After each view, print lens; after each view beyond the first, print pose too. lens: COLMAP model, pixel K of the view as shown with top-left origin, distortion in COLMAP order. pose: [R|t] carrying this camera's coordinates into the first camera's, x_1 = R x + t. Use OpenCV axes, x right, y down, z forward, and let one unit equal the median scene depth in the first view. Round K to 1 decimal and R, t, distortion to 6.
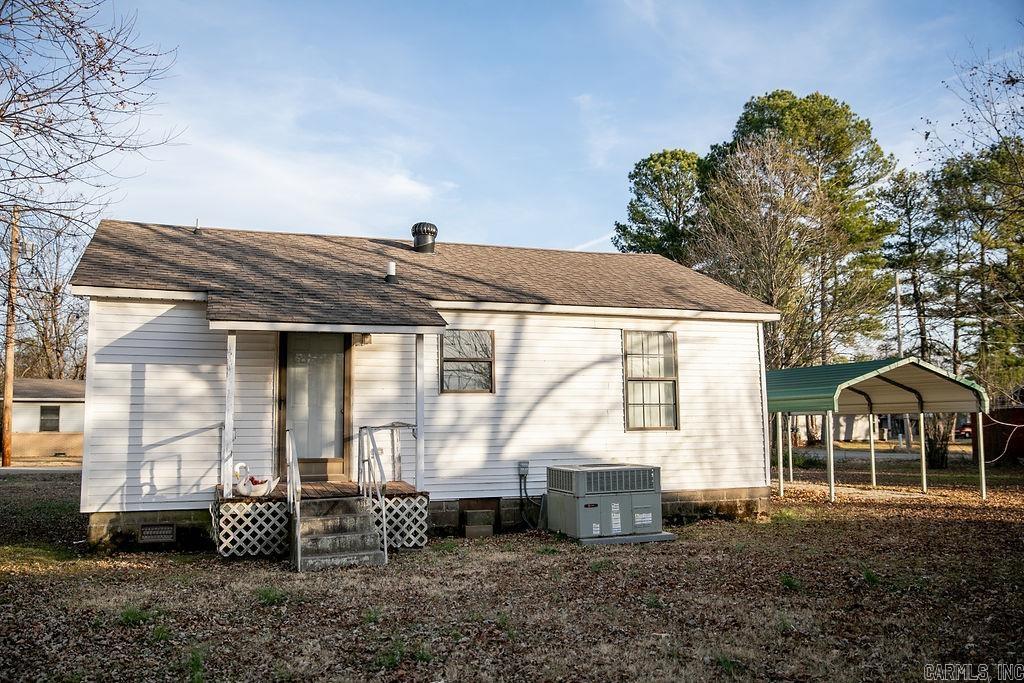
lens RADIAL K [[889.6, 0, 512.2], [0, 889.6, 346.7], [0, 0, 1]] dist [-0.056470, 0.129822]
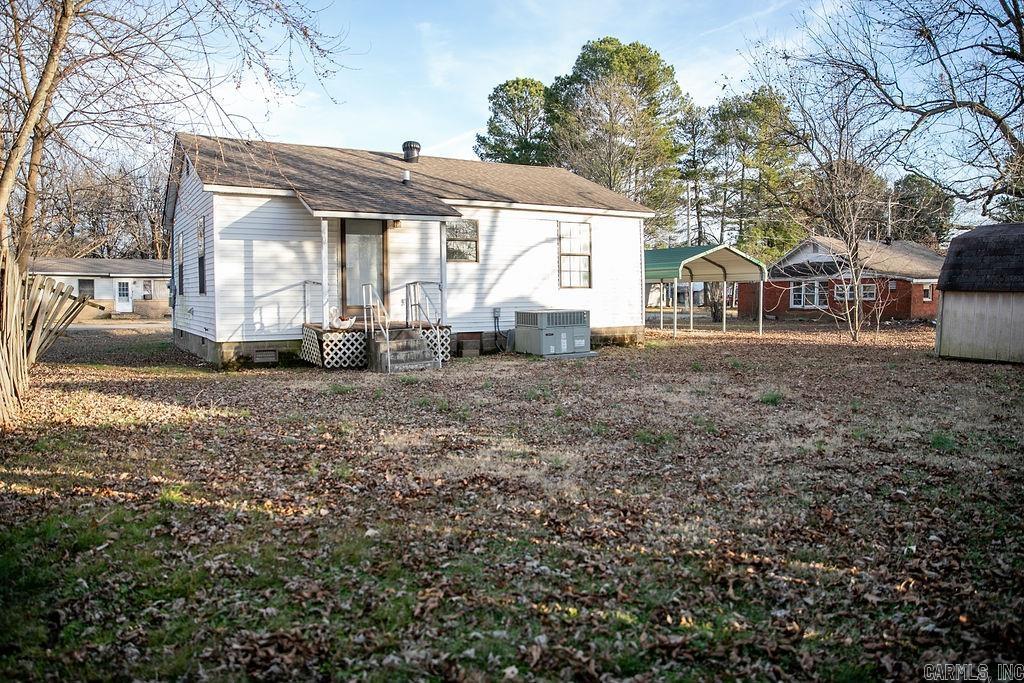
lens RADIAL K [[721.4, 0, 509.3], [0, 721.4, 346.8], [0, 0, 1]] dist [-0.112282, 0.086371]
pose [[0.981061, -0.013391, 0.193238, -0.186085], [-0.016800, 0.987966, 0.153756, 0.005310], [-0.192971, -0.154090, 0.969030, -0.180631]]
